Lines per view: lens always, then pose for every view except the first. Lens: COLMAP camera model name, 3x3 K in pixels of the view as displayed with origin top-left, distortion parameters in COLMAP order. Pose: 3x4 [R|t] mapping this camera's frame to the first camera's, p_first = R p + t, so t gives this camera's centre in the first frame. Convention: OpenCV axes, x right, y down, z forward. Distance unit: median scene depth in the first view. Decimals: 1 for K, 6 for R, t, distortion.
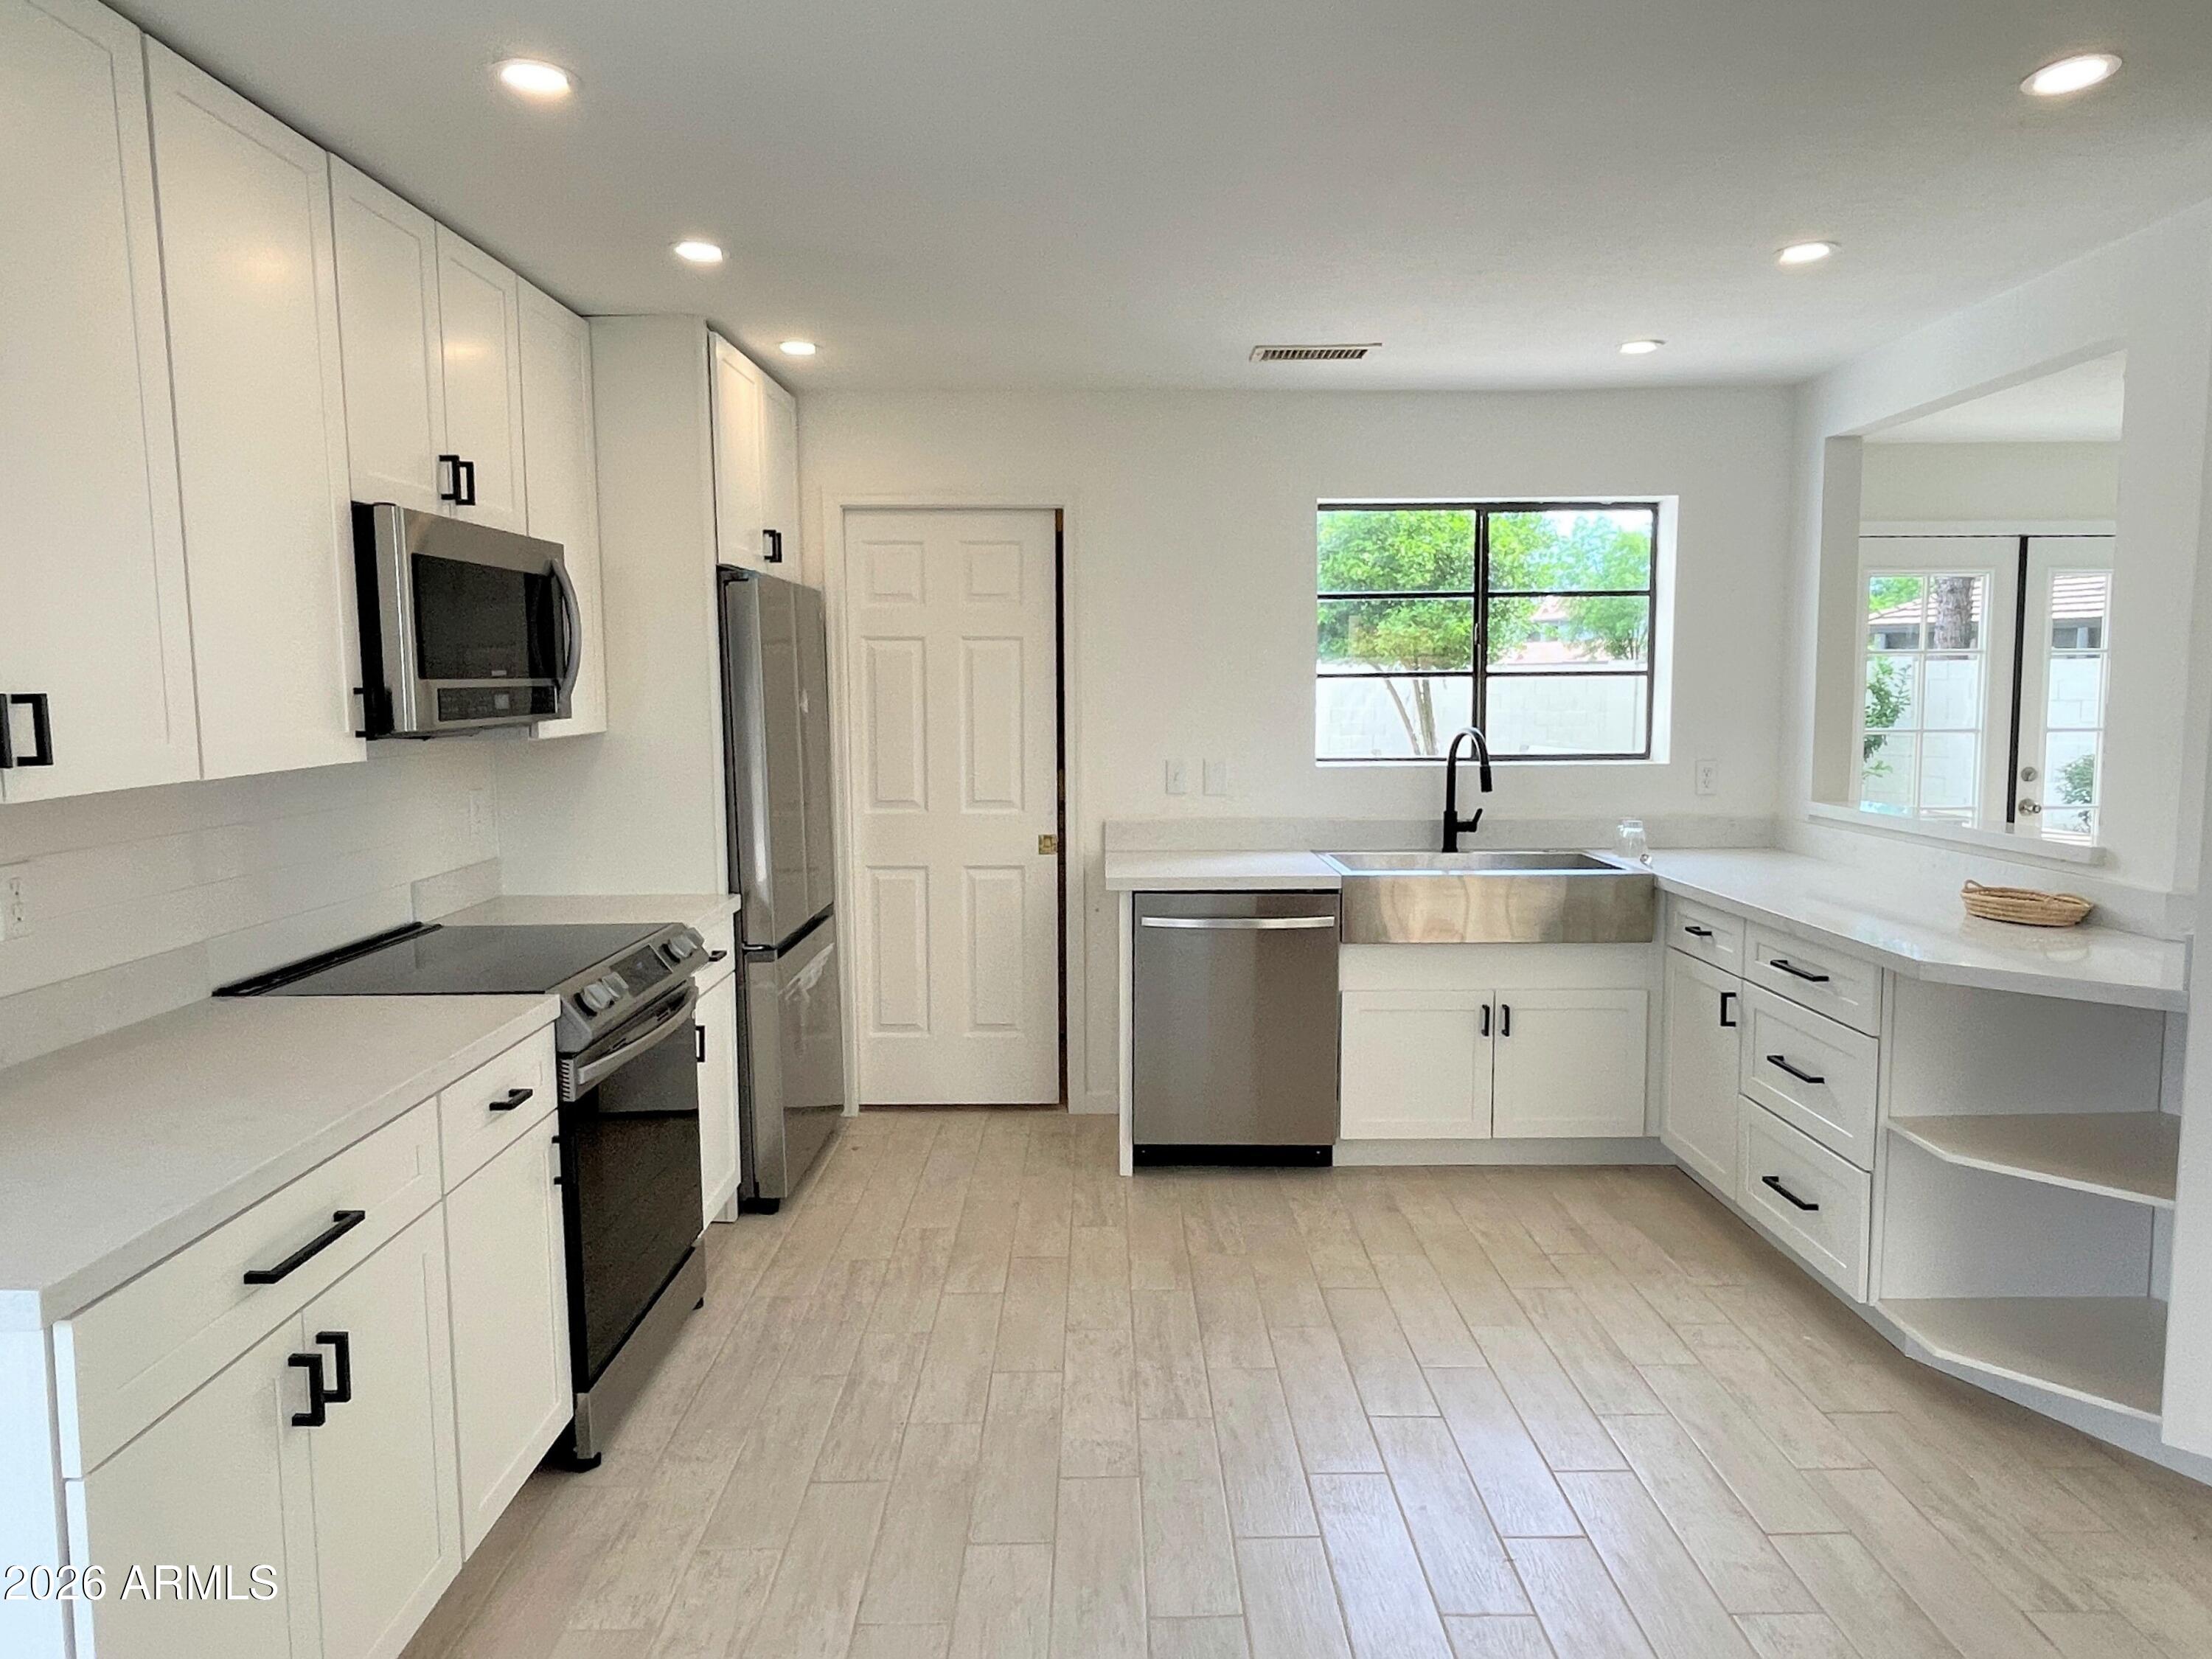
lens RADIAL K [[1393.1, 0, 1106.0], [0, 1393.1, 829.5], [0, 0, 1]] dist [0.015714, -0.032289]
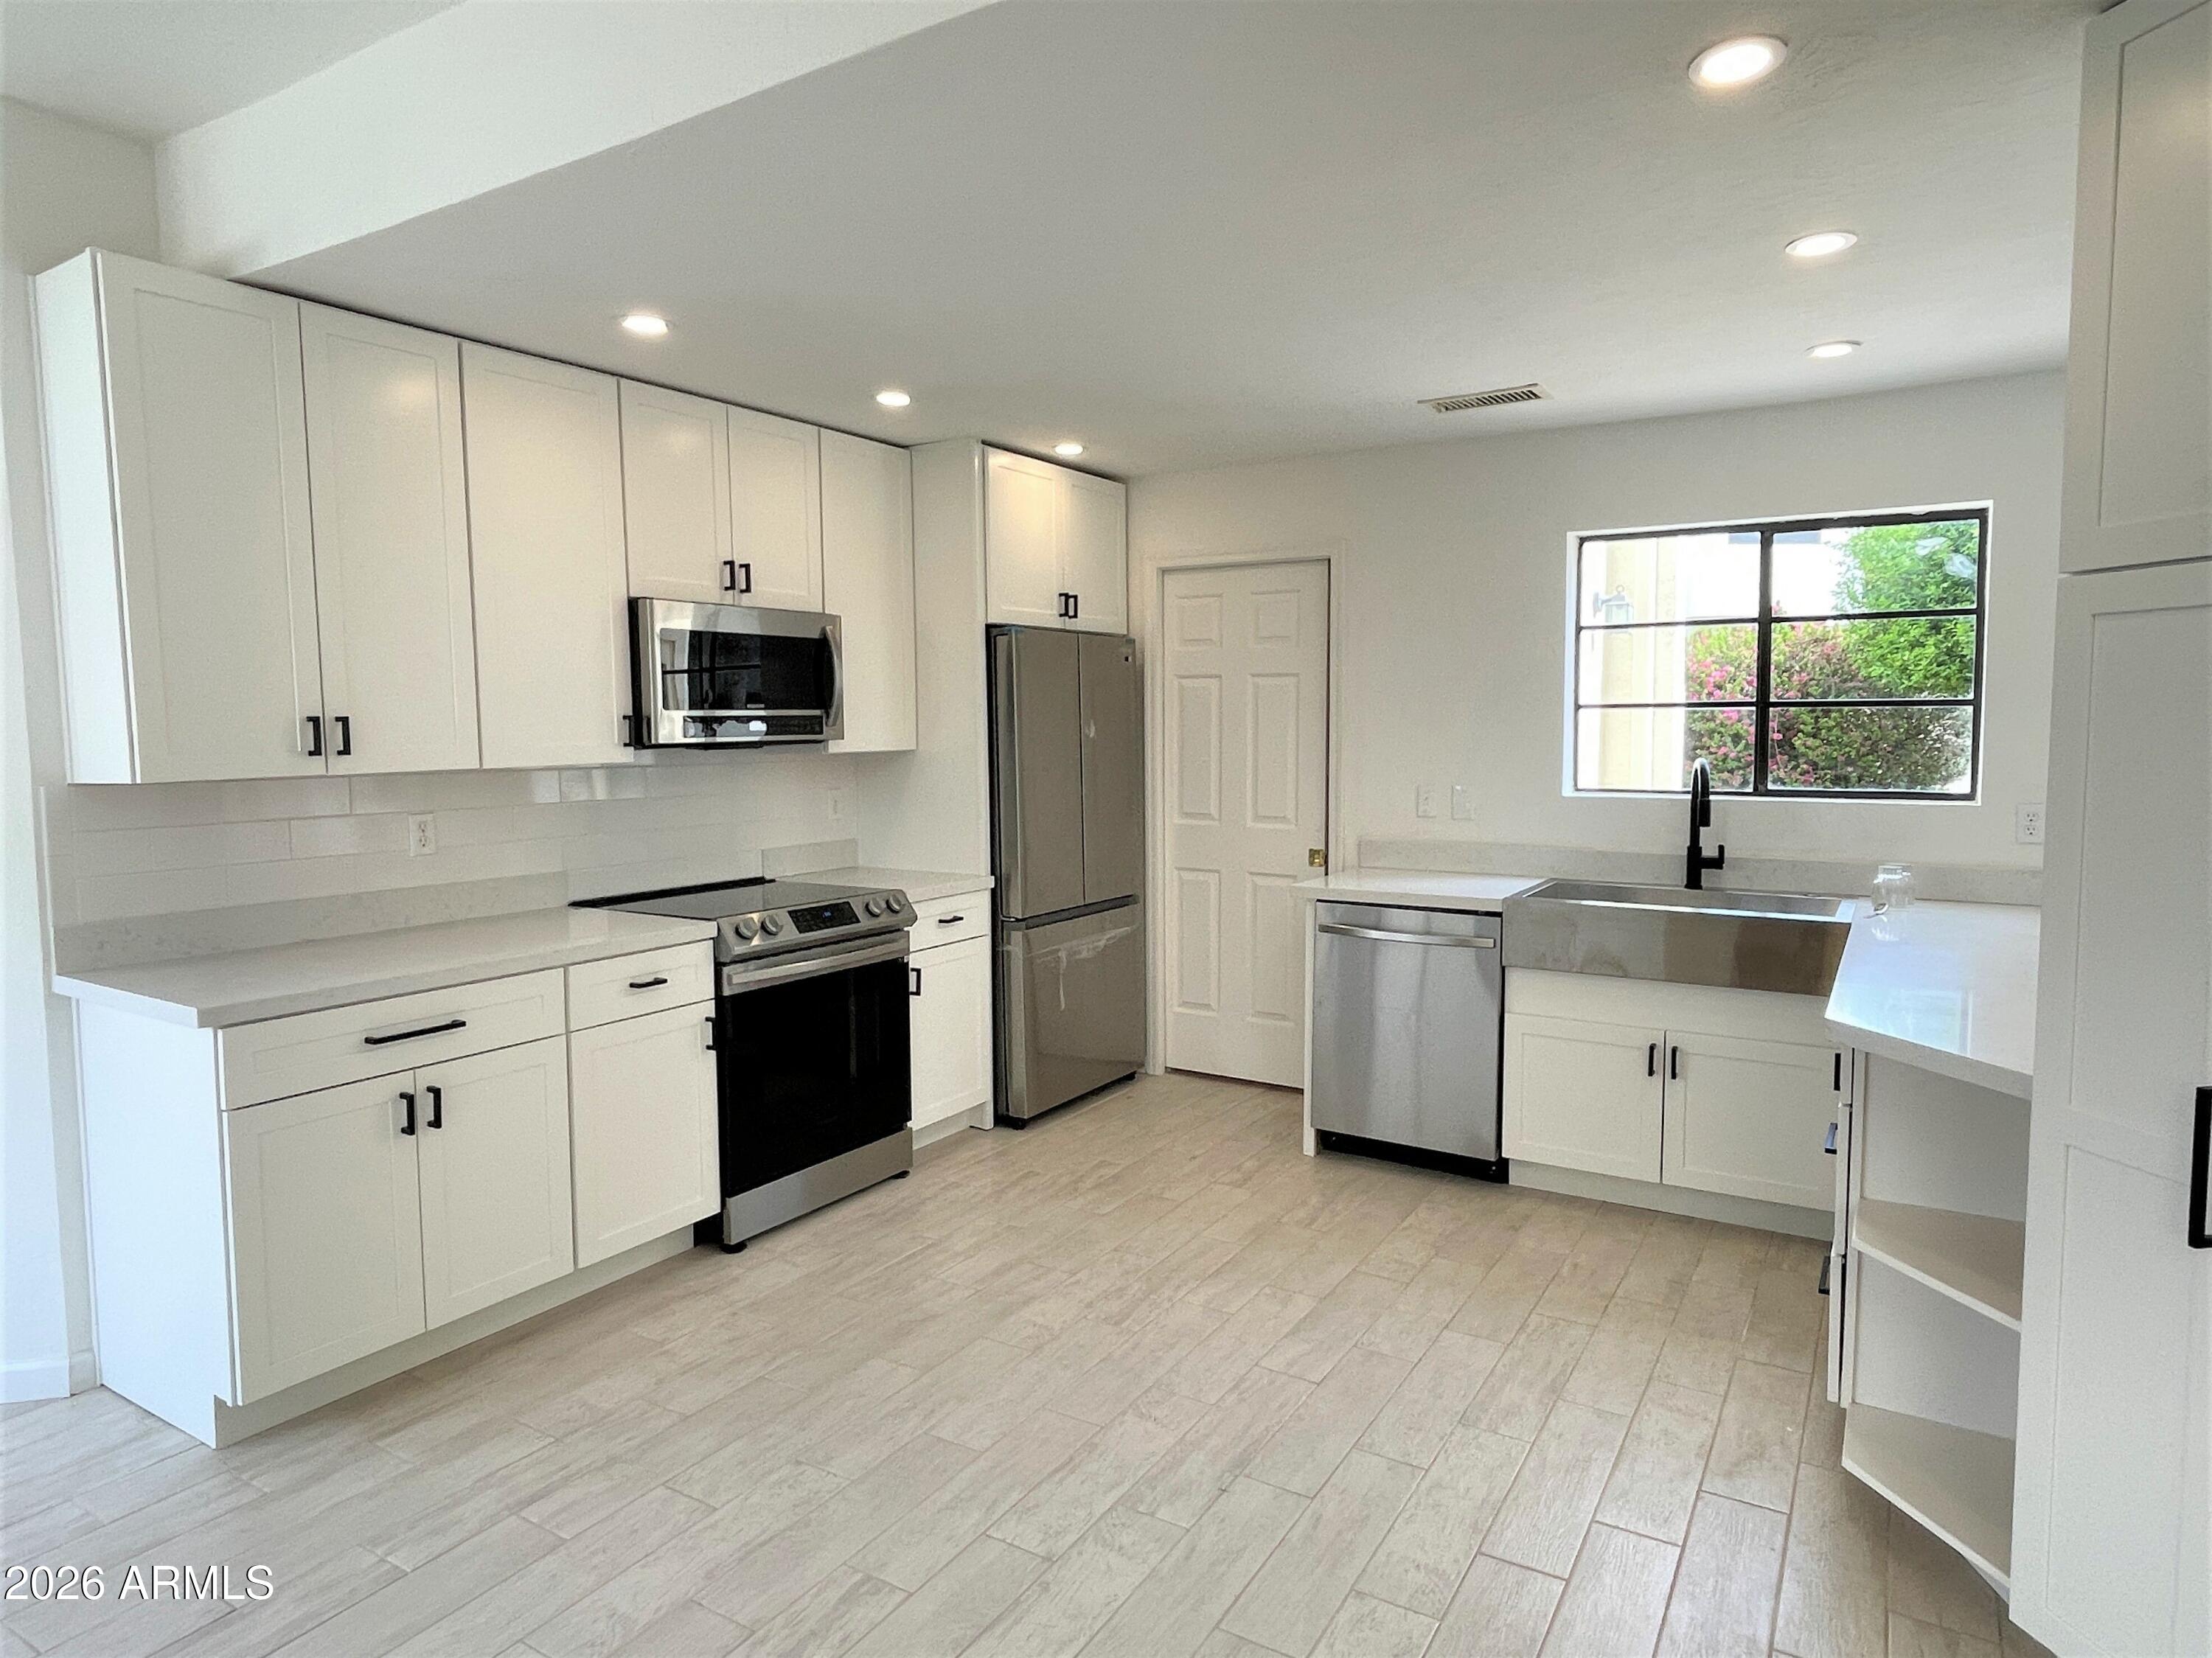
lens RADIAL K [[1303.6, 0, 1106.0], [0, 1303.6, 829.0], [0, 0, 1]] dist [0.050365, -0.090412]
pose [[0.849370, 0.045869, -0.525801, 0.443388], [-0.055722, 0.998442, -0.002912, 0.000274], [0.524848, 0.031772, 0.850603, 0.019354]]
